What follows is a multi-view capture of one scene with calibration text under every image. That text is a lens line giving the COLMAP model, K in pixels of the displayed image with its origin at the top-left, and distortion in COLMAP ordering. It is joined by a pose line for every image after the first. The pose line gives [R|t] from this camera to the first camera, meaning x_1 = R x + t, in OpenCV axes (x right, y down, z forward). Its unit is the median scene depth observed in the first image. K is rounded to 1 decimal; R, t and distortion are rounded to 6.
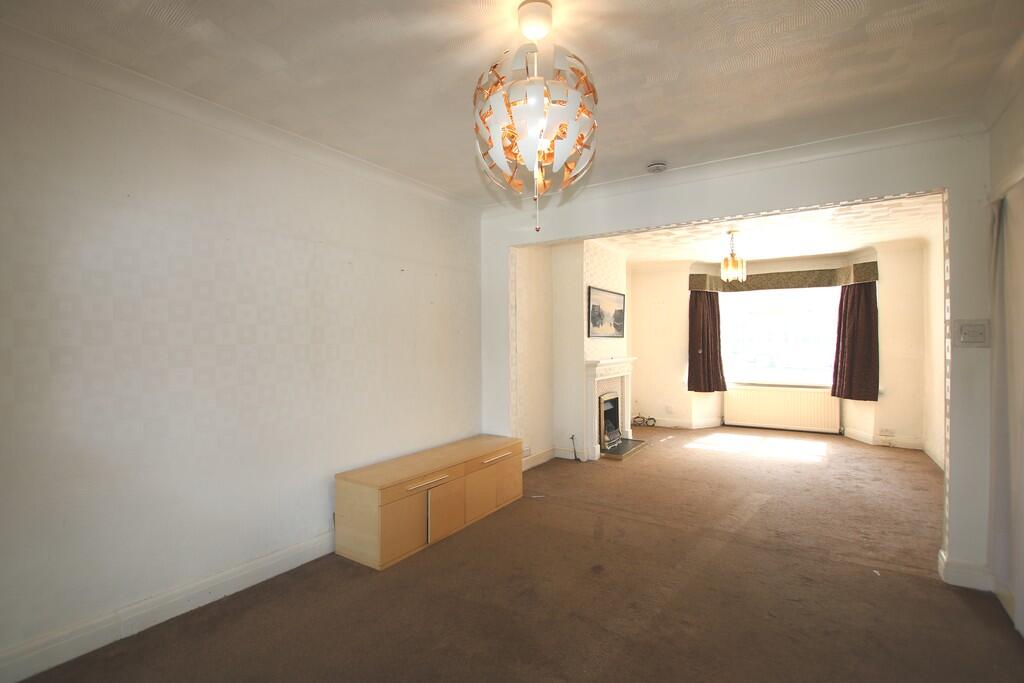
lens RADIAL K [[492.2, 0, 512.0], [0, 492.2, 341.5], [0, 0, 1]] dist [-0.000848, -0.000311]
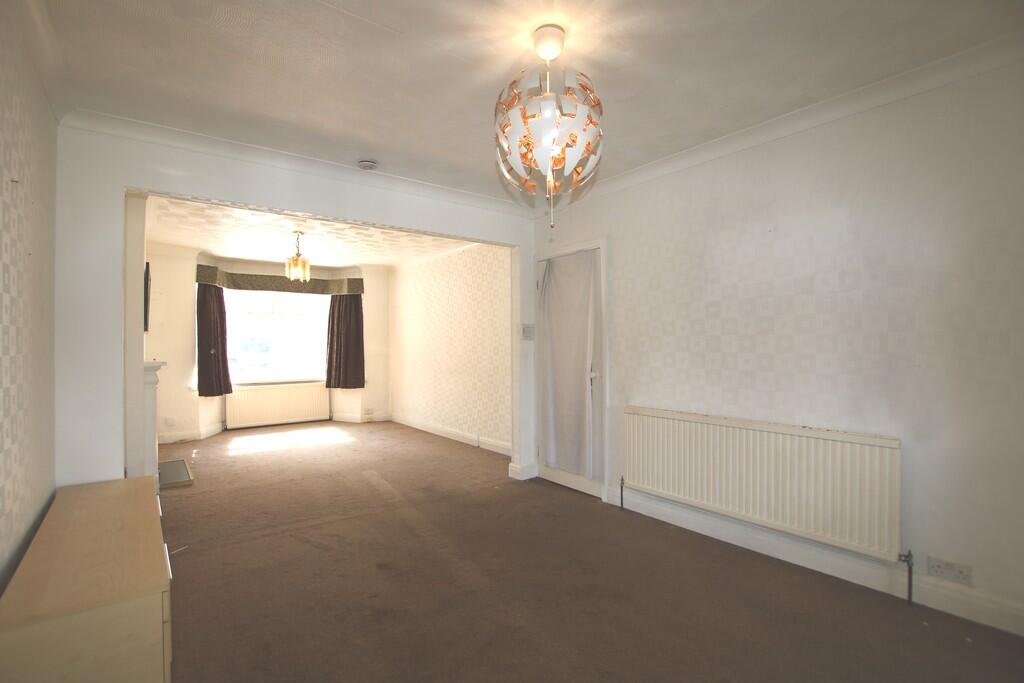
lens RADIAL K [[482.8, 0, 512.0], [0, 482.8, 341.5], [0, 0, 1]] dist [-0.002278, -0.000103]
pose [[0.333465, 0.008992, 0.942720, -0.315928], [0.003762, 0.999934, -0.010868, 0.015906], [-0.942755, 0.007171, 0.333409, 0.219036]]
